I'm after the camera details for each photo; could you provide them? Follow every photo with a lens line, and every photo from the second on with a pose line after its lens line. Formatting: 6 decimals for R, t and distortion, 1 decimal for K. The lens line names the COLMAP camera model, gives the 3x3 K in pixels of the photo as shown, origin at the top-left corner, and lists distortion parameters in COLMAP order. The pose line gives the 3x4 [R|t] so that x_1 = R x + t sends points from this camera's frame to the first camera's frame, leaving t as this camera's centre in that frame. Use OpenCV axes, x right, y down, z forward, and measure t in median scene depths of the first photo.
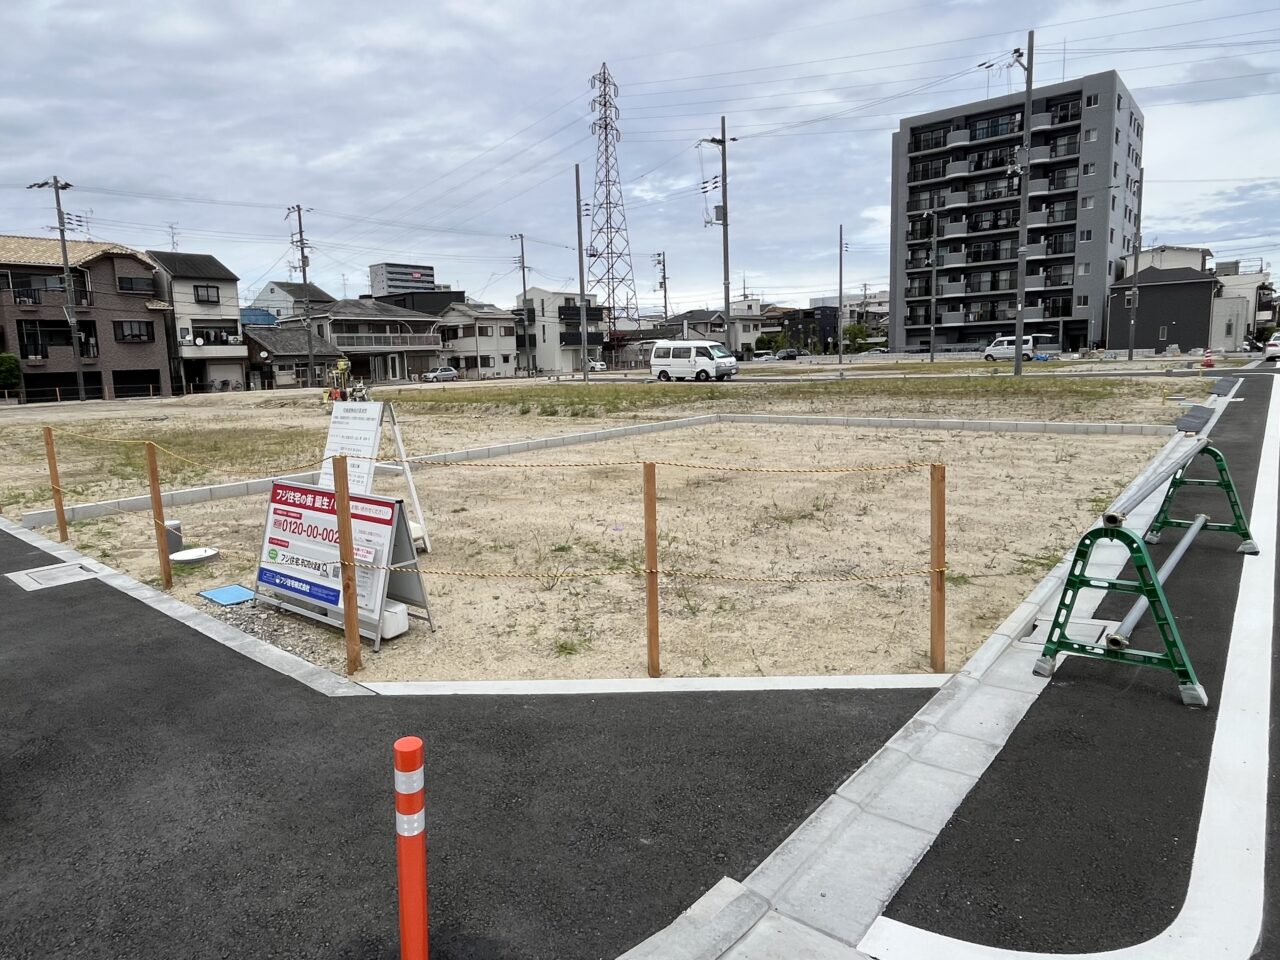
lens RADIAL K [[764.7, 0, 633.7], [0, 764.7, 476.9], [0, 0, 1]] dist [-0.000085, -0.000982]
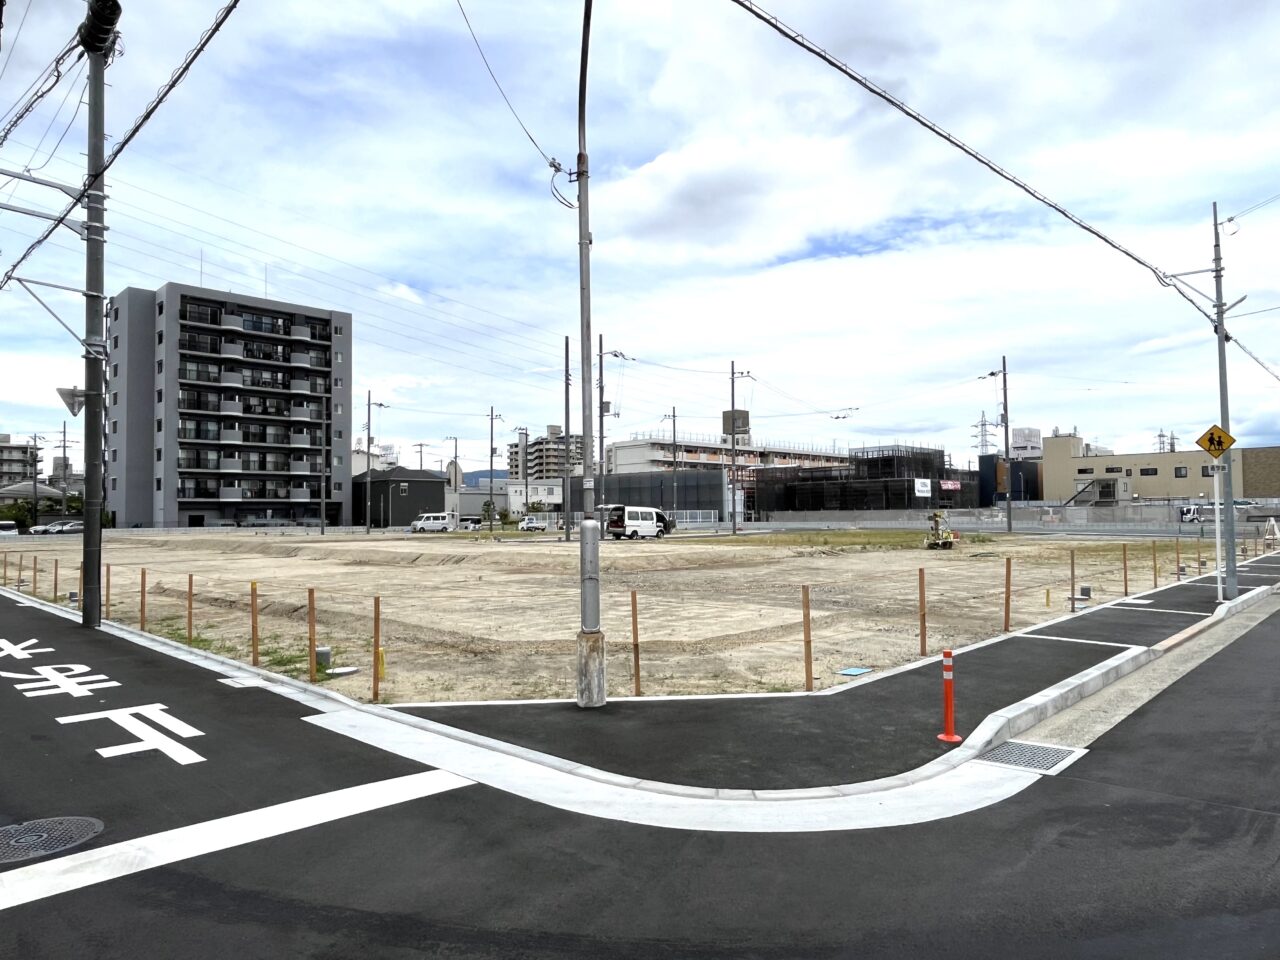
lens RADIAL K [[780.1, 0, 633.1], [0, 780.1, 487.2], [0, 0, 1]] dist [-0.032741, -0.000282]
pose [[0.061262, 0.067619, 0.995829, -0.560537], [0.165629, 0.983181, -0.076950, -0.055041], [-0.984284, 0.169652, 0.049032, 0.453843]]
